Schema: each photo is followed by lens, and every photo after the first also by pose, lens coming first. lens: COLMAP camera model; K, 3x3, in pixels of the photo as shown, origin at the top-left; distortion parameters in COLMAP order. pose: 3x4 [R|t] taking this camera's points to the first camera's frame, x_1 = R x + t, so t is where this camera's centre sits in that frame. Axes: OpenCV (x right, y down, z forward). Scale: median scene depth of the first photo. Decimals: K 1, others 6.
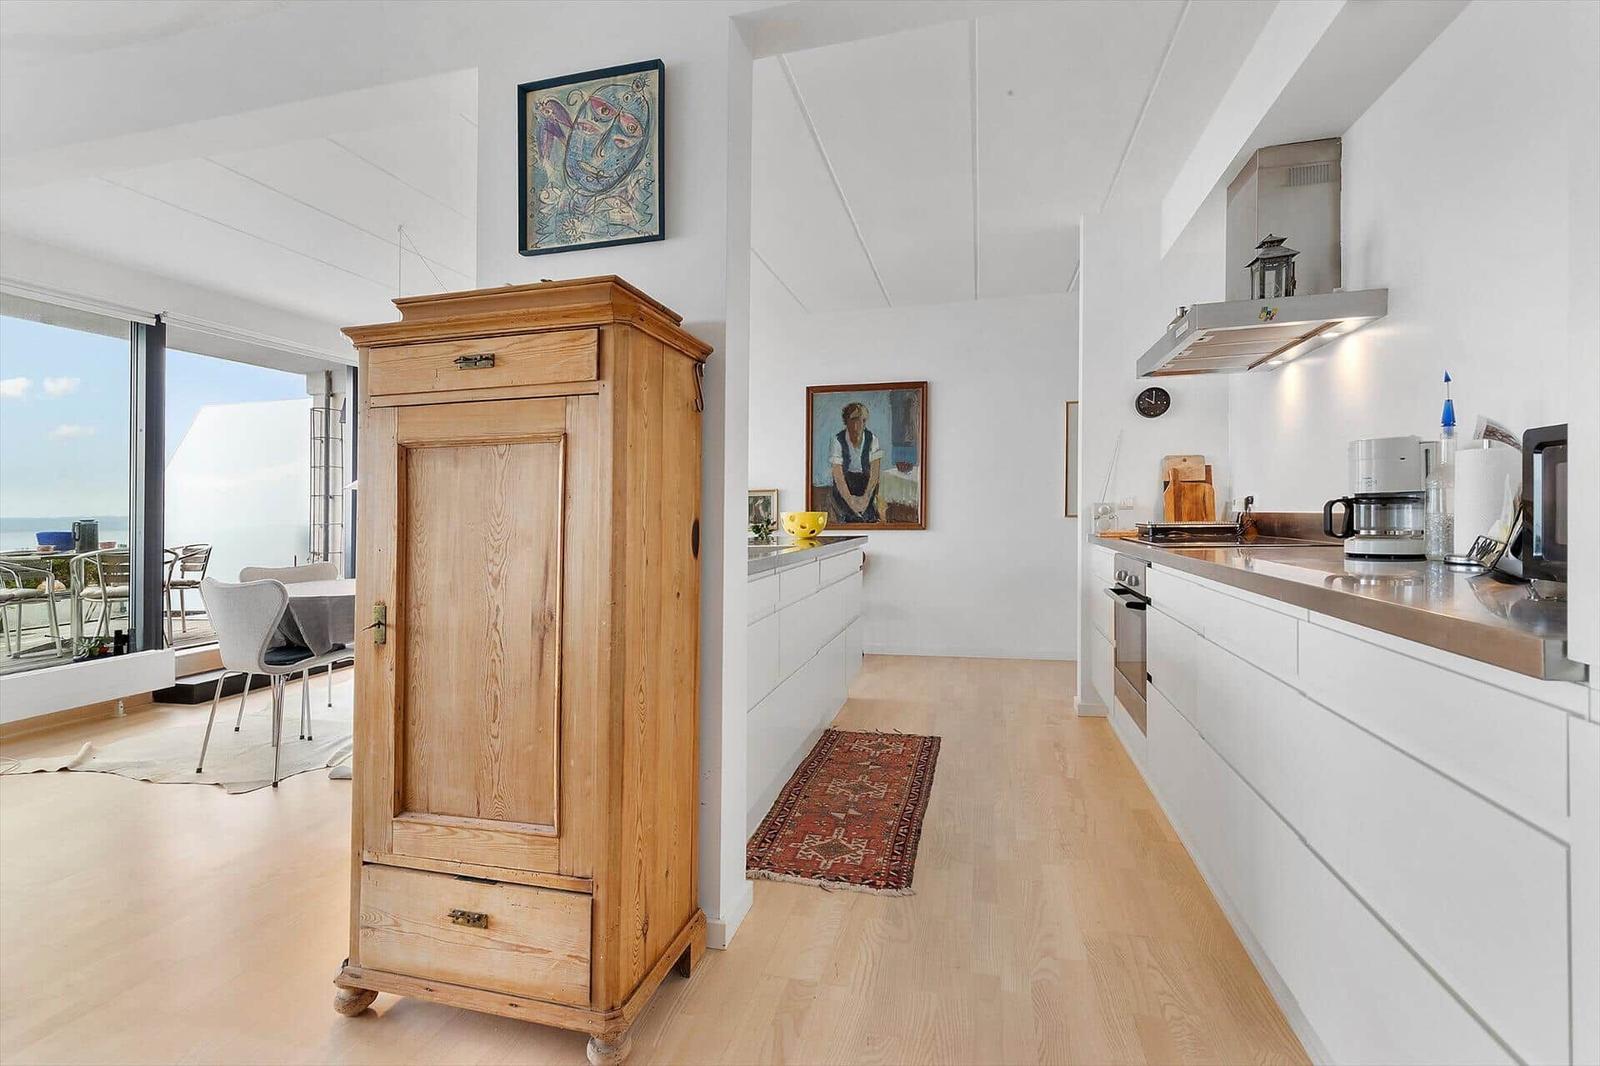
lens RADIAL K [[769.8, 0, 738.8], [0, 769.8, 517.3], [0, 0, 1]] dist [0.010477, -0.000740]
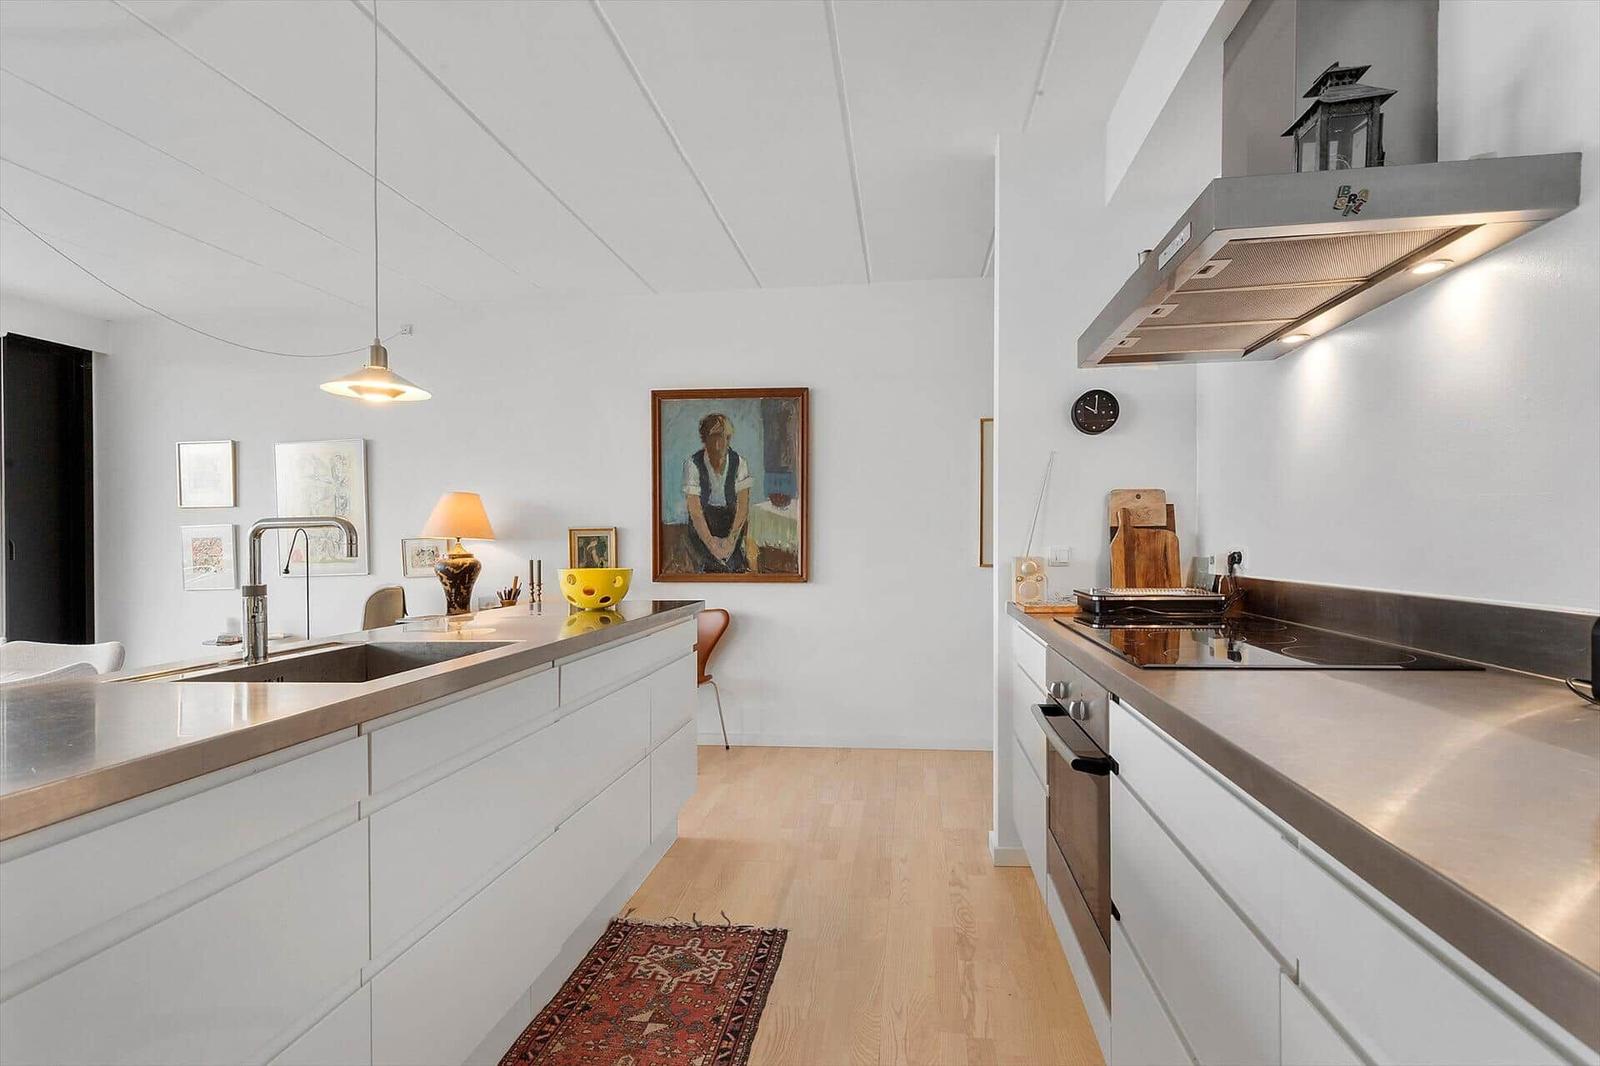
lens RADIAL K [[769.8, 0, 803.6], [0, 769.8, 535.2], [0, 0, 1]] dist [0.010477, -0.000740]
pose [[0.986366, 0.003571, 0.164526, 0.167949], [-0.001108, 0.999886, -0.015059, -0.028233], [-0.164561, 0.014671, 0.986258, 0.366960]]
